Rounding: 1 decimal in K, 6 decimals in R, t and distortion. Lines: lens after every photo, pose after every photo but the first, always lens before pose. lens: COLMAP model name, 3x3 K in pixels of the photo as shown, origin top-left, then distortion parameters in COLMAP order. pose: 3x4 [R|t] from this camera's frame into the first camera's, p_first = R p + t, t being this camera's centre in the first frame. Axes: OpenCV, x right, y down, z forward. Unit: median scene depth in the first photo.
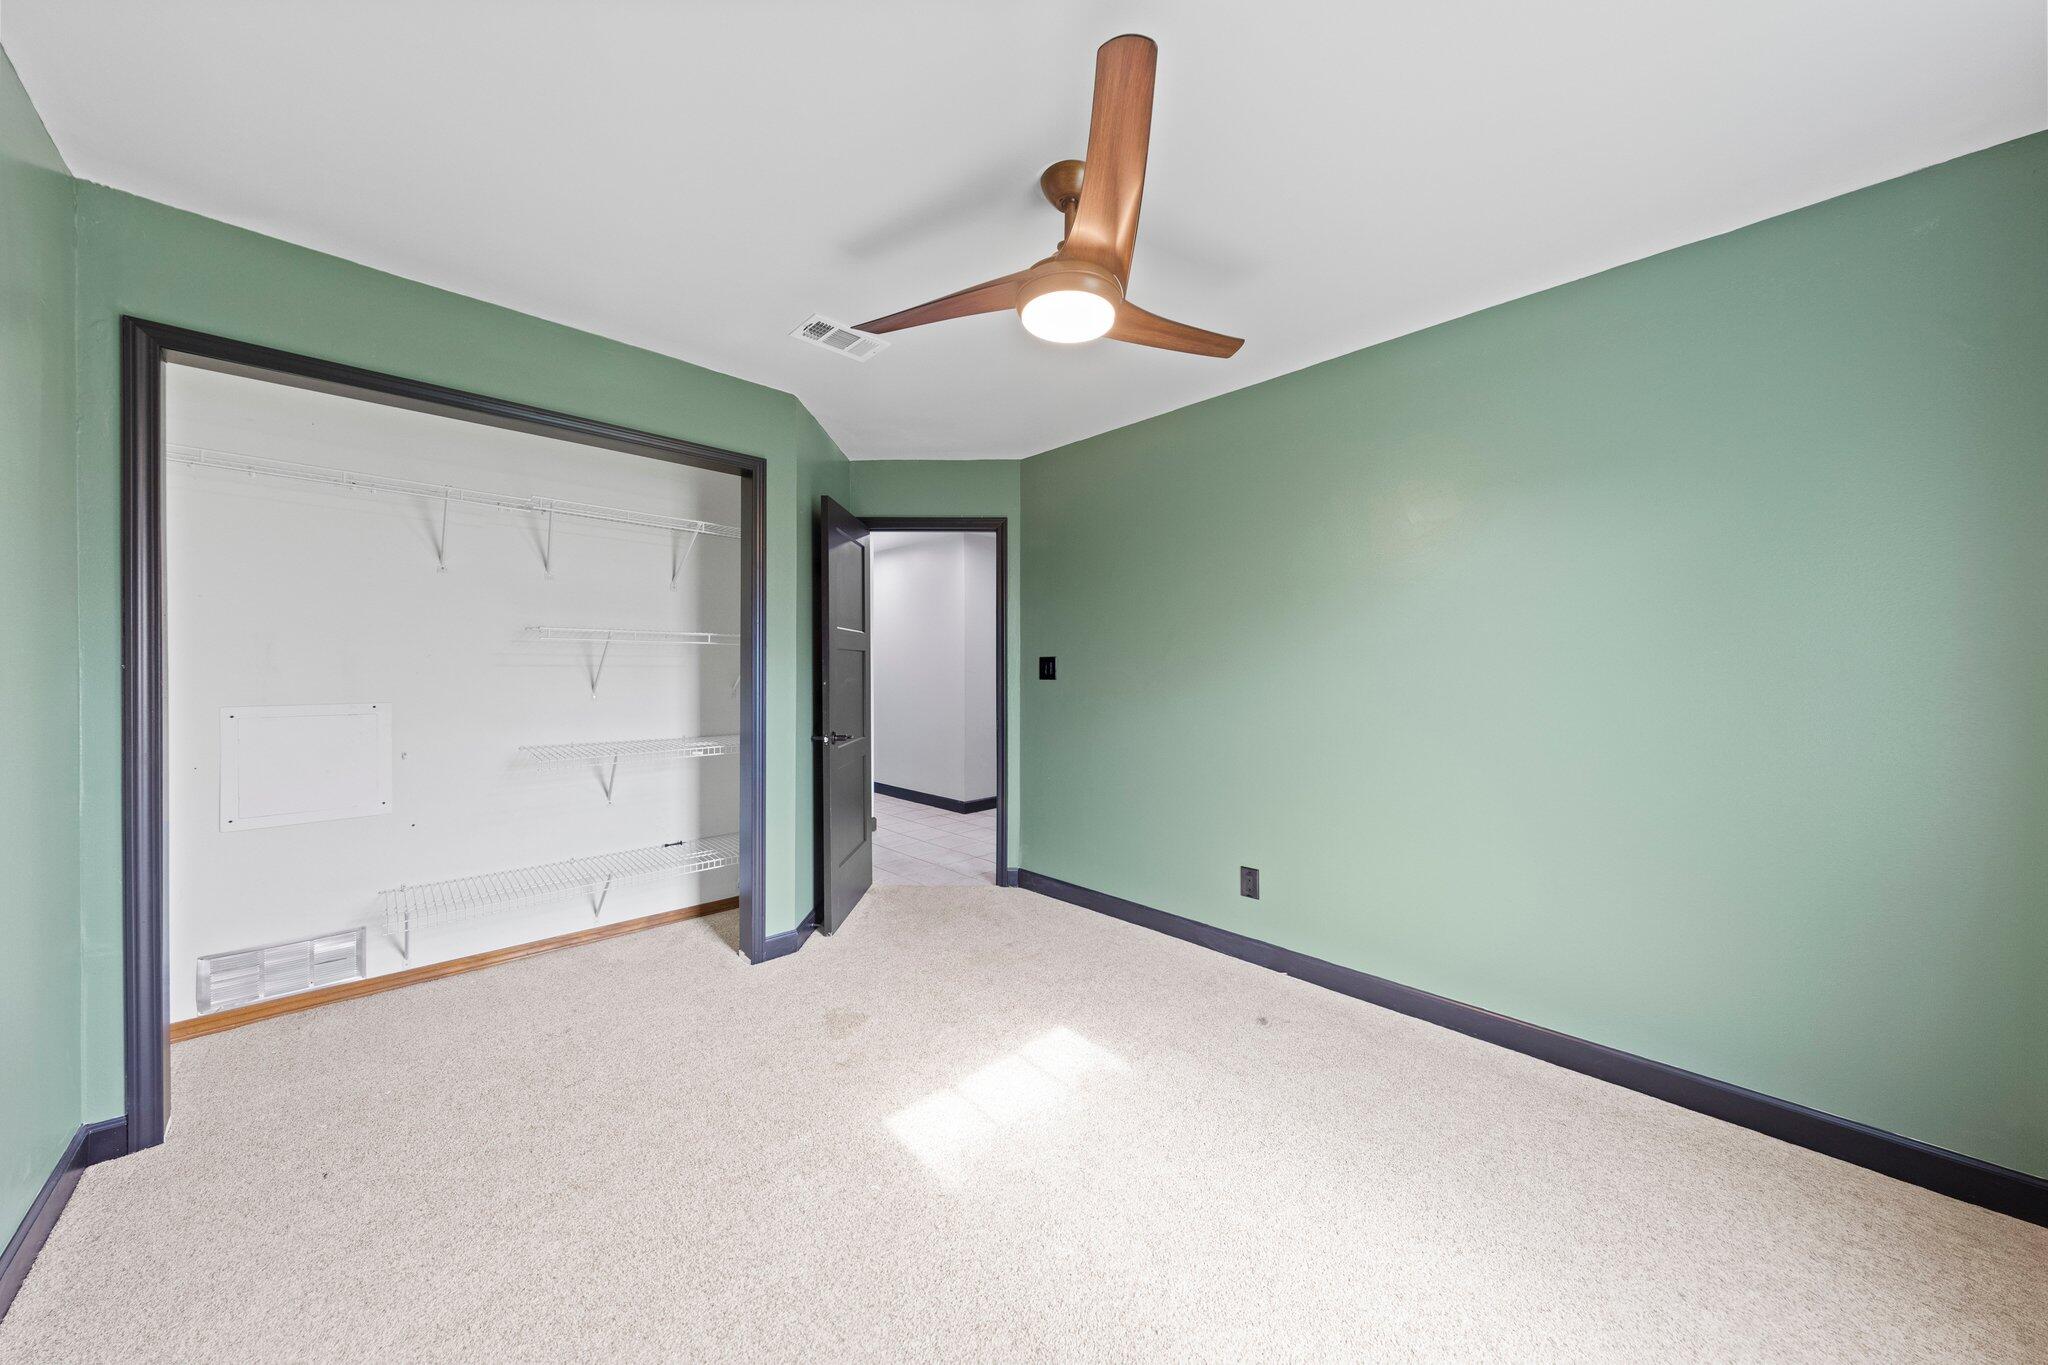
lens RADIAL K [[696.6, 0, 1022.7], [0, 696.6, 671.9], [0, 0, 1]] dist [0.008254, -0.000915]
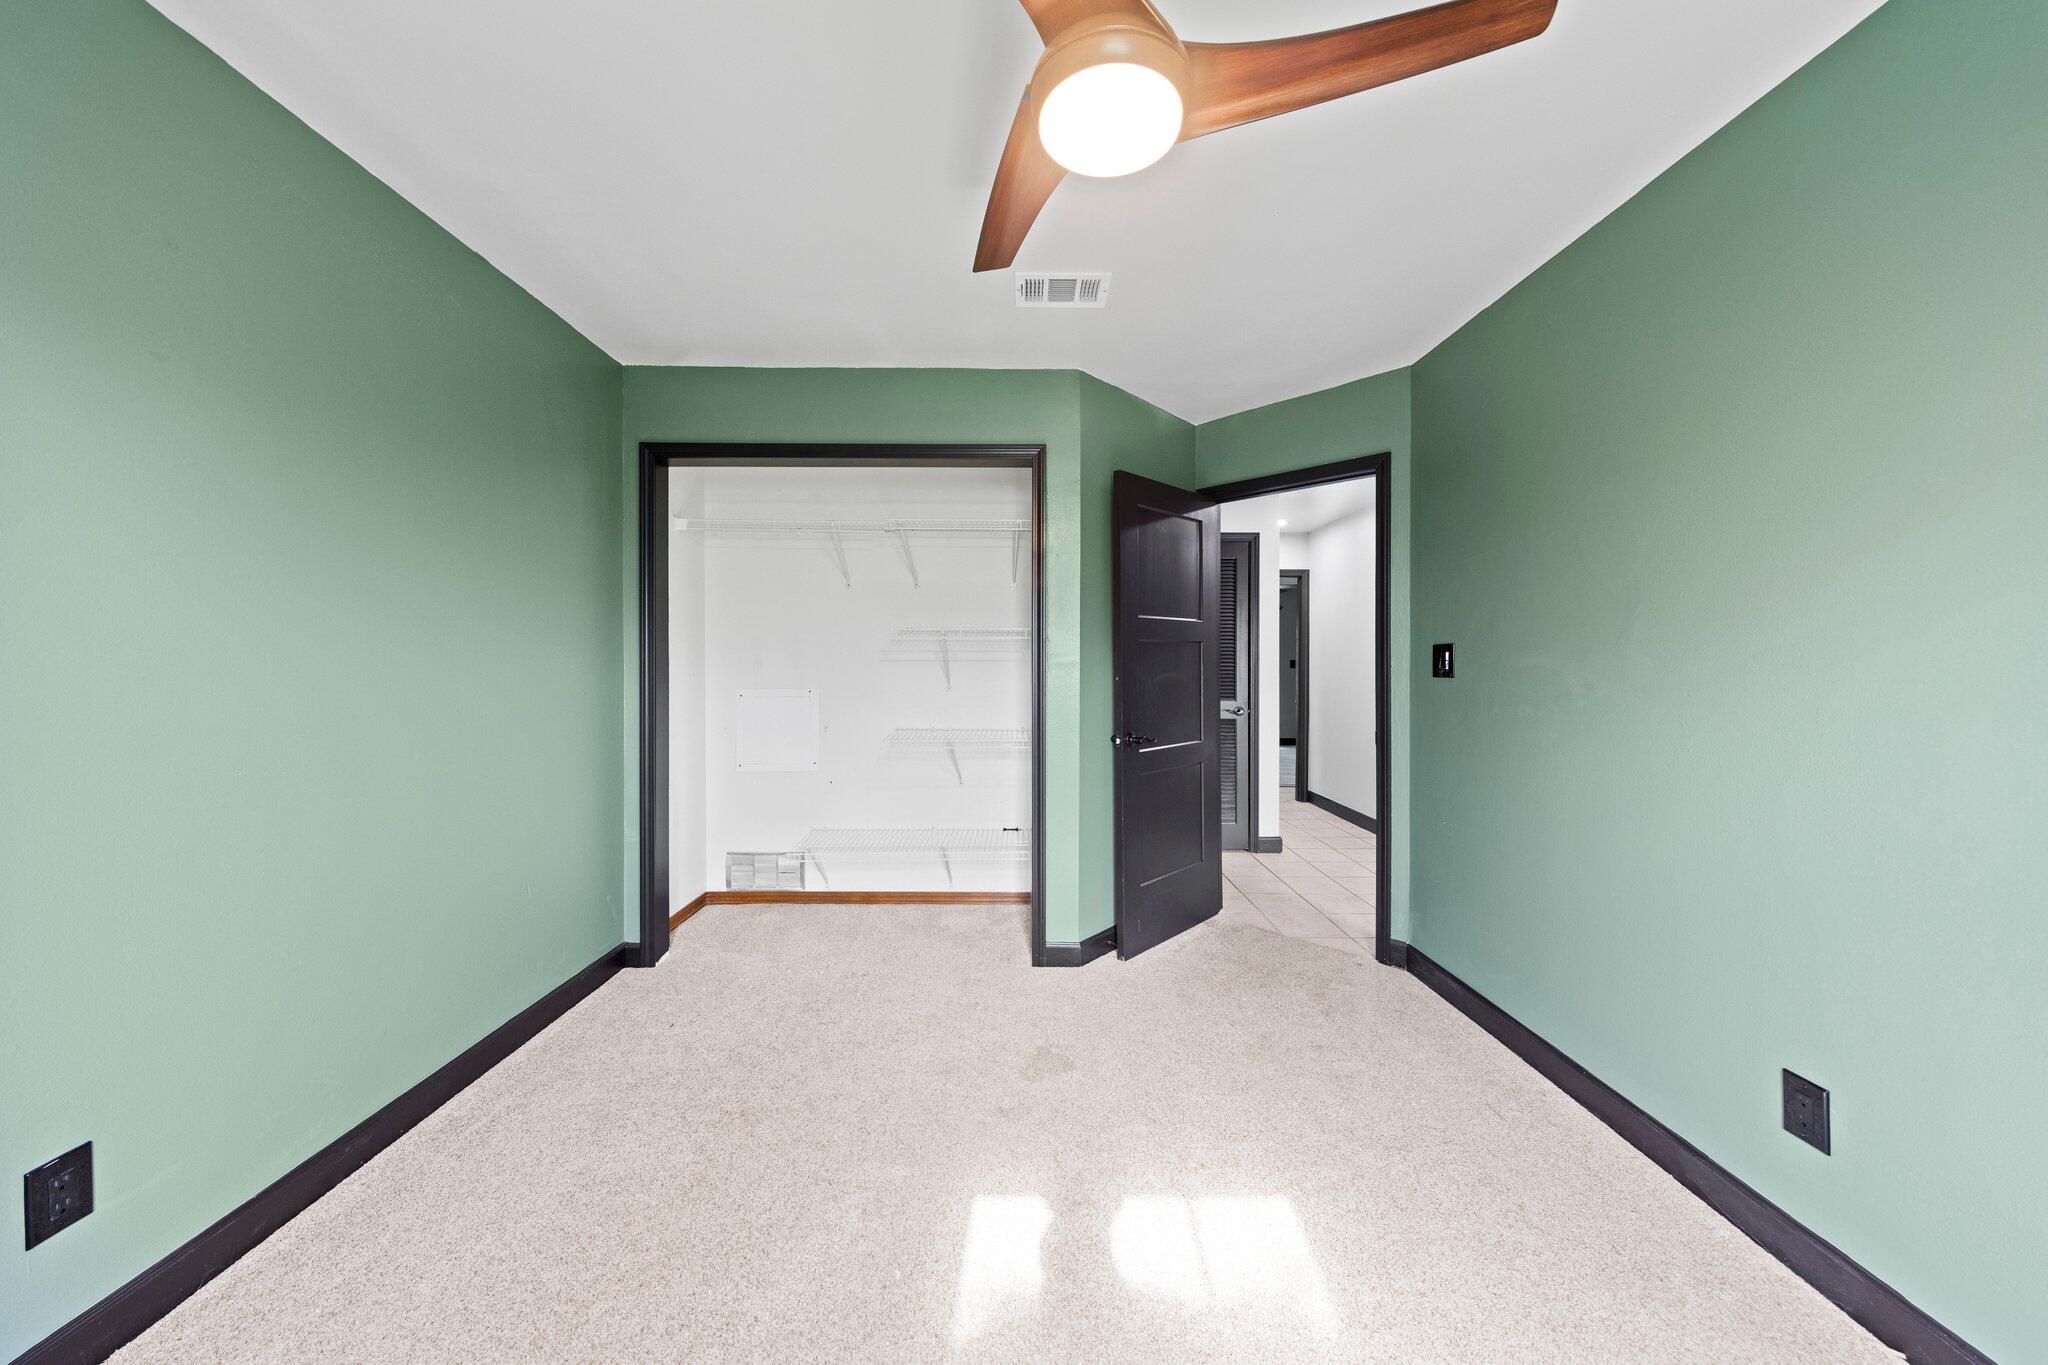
lens RADIAL K [[696.6, 0, 1020.6], [0, 696.6, 668.5], [0, 0, 1]] dist [0.008254, -0.000915]
pose [[0.714590, 0.000973, -0.699543, 0.272111], [-0.001106, 0.999999, 0.000262, 0.003515], [0.699543, 0.000586, 0.714591, 0.282728]]
